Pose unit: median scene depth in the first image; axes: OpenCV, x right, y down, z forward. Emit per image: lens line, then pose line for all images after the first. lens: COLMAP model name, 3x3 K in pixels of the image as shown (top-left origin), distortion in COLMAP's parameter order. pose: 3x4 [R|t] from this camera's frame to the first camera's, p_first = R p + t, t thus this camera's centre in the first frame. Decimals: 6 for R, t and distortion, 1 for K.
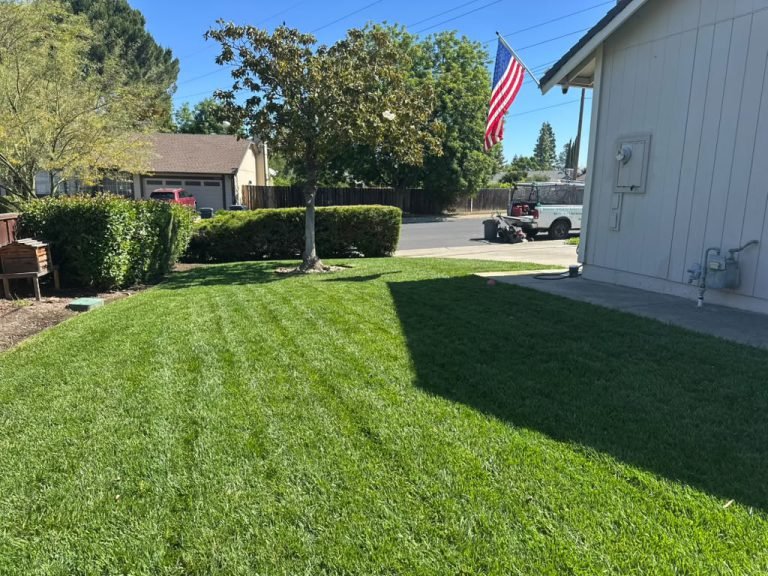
lens RADIAL K [[541.0, 0, 383.0], [0, 541.0, 301.6], [0, 0, 1]] dist [0.074584, -0.120350]
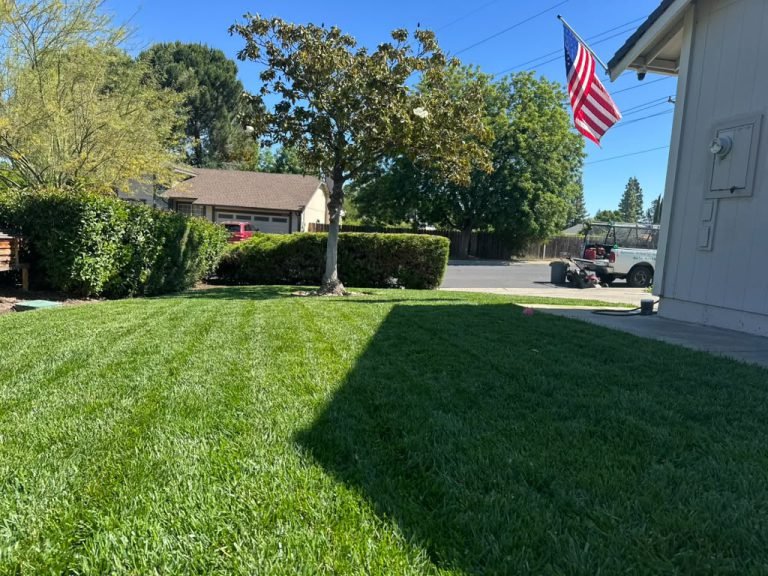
lens RADIAL K [[541.8, 0, 379.9], [0, 541.8, 296.6], [0, 0, 1]] dist [0.060577, -0.087552]
pose [[0.988127, 0.059598, -0.141607, 0.076768], [-0.073301, 0.992907, -0.093609, 0.022221], [0.135024, 0.102877, 0.985487, 0.173177]]
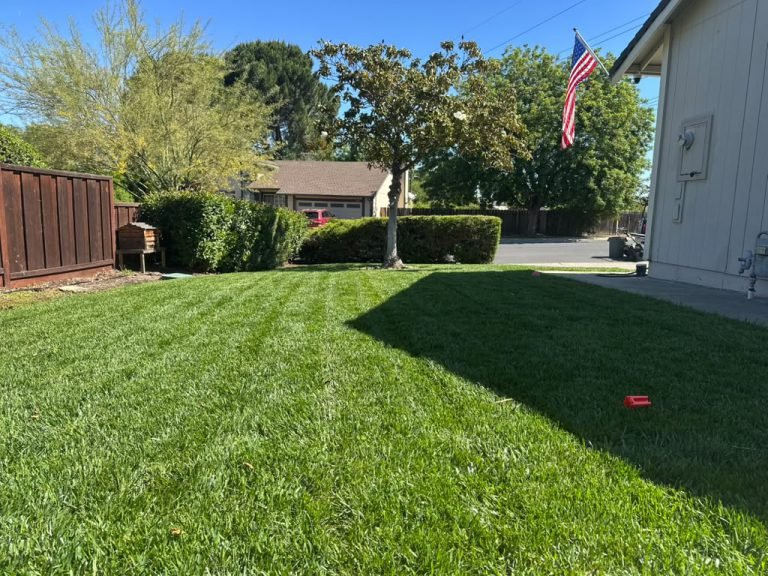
lens RADIAL K [[538.2, 0, 377.0], [0, 538.2, 290.7], [0, 0, 1]] dist [0.136363, -0.267346]
pose [[0.958012, 0.050710, -0.282209, 0.151877], [-0.070969, 0.995548, -0.062026, 0.055656], [0.277807, 0.079449, 0.957346, -0.000876]]
